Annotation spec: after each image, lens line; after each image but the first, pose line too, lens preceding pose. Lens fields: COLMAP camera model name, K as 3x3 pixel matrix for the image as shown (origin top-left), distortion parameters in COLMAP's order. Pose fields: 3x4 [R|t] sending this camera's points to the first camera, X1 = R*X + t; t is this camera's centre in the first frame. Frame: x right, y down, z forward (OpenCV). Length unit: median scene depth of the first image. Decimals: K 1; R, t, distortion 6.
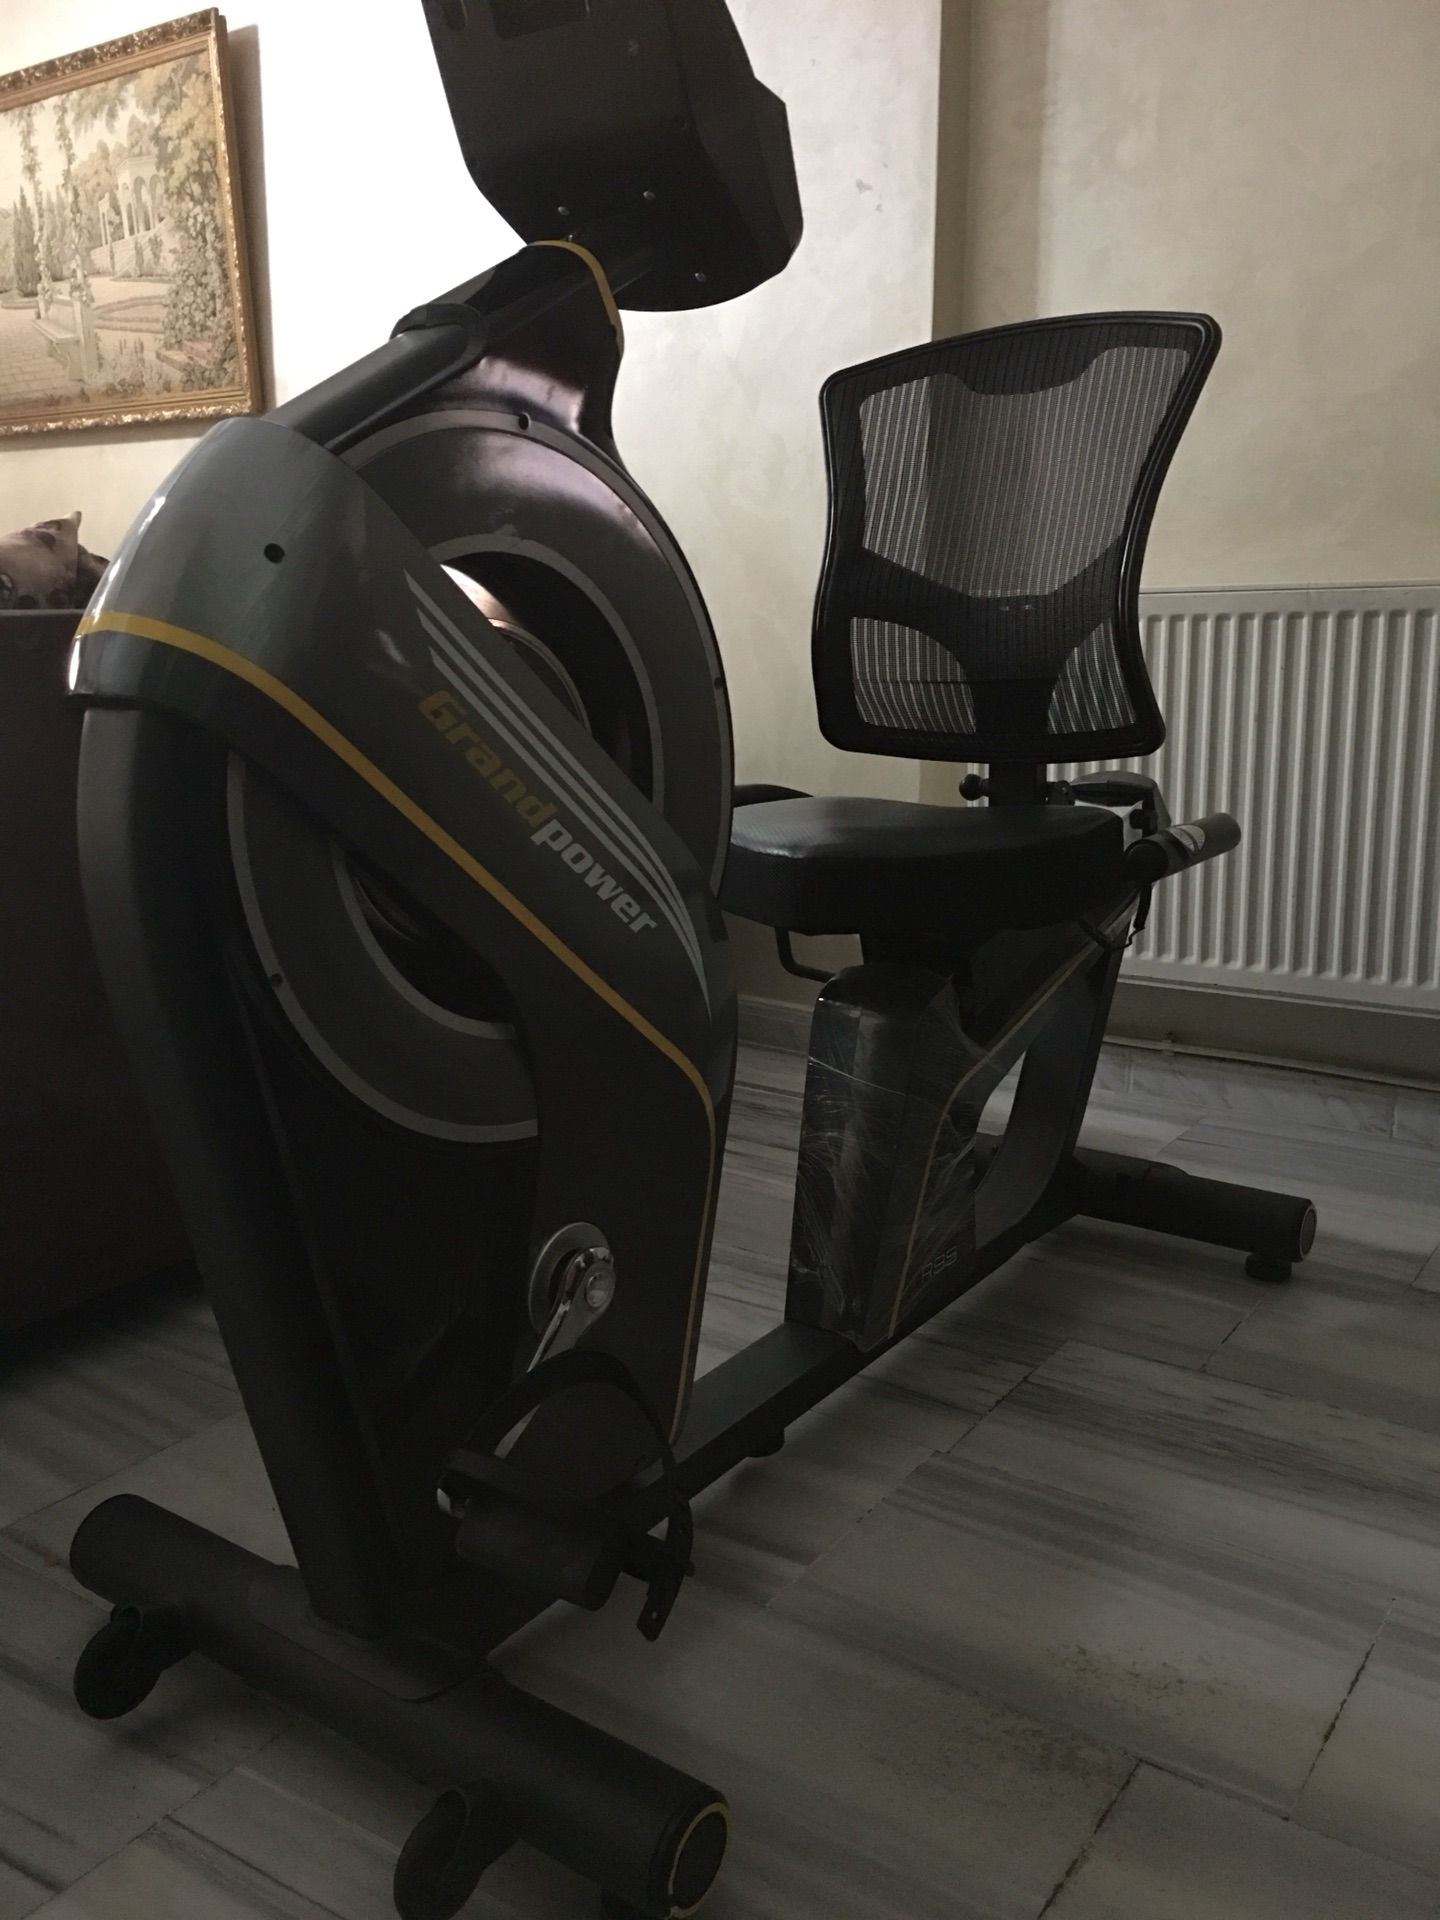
lens RADIAL K [[1624.6, 0, 712.9], [0, 1624.6, 954.0], [0, 0, 1]] dist [0.060813, -0.034296]
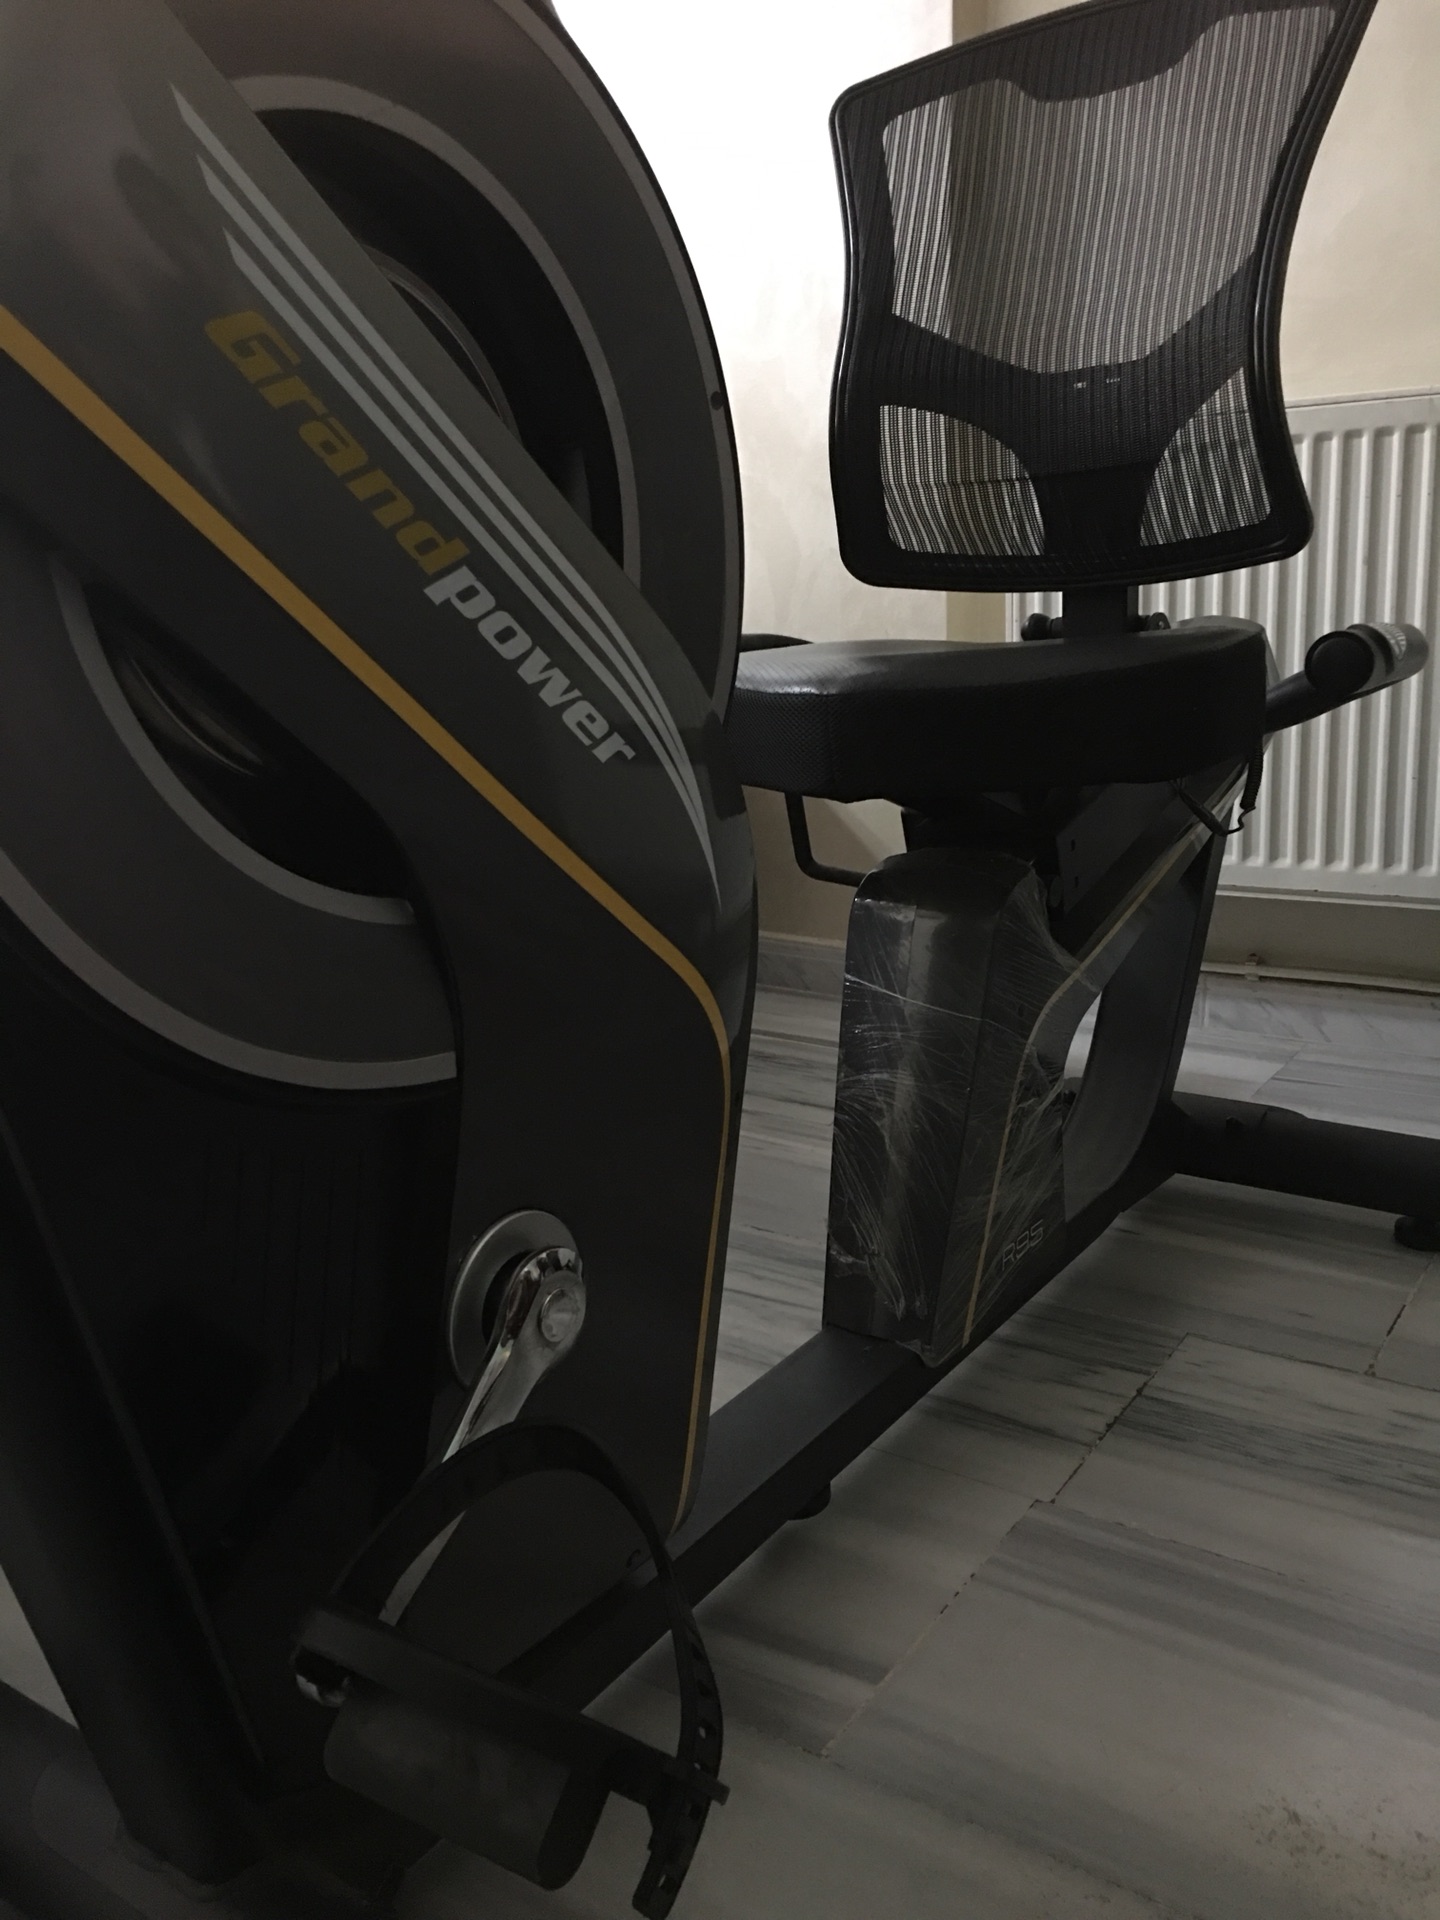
lens RADIAL K [[1624.6, 0, 729.0], [0, 1624.6, 945.1], [0, 0, 1]] dist [0.060813, -0.034296]
pose [[0.999453, -0.027281, 0.018673, -0.008396], [0.027011, 0.999529, 0.014572, 0.038223], [-0.019062, -0.014060, 0.999719, 0.258908]]
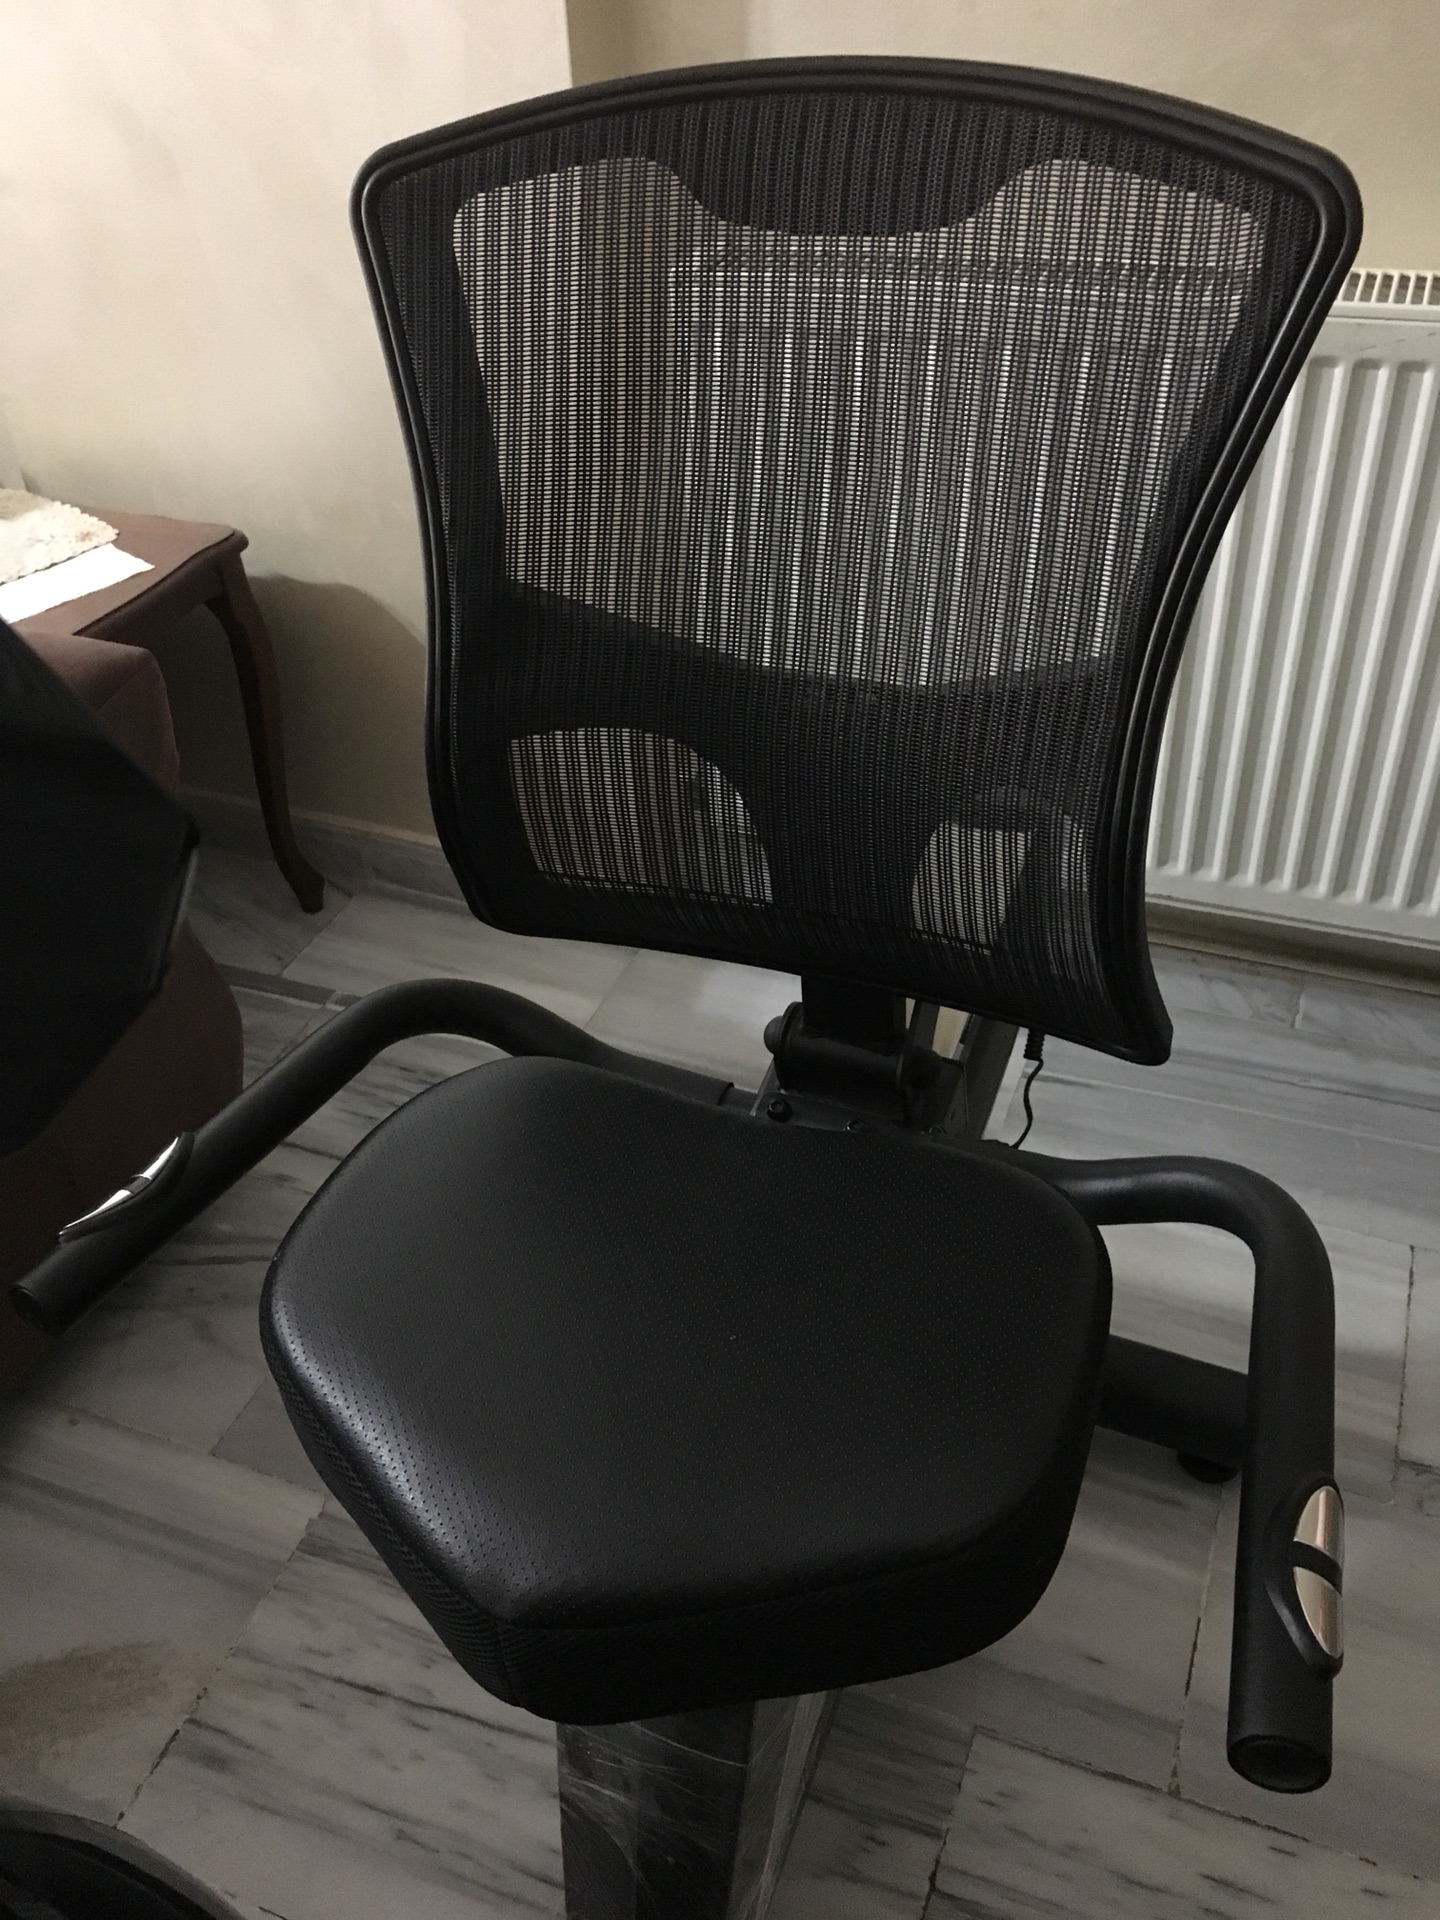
lens RADIAL K [[1624.6, 0, 722.2], [0, 1624.6, 942.8], [0, 0, 1]] dist [0.060813, -0.034296]
pose [[0.972282, -0.167534, 0.163095, 0.065602], [0.081411, 0.896477, 0.435547, -0.402812], [-0.219180, -0.410196, 0.885268, 0.610382]]
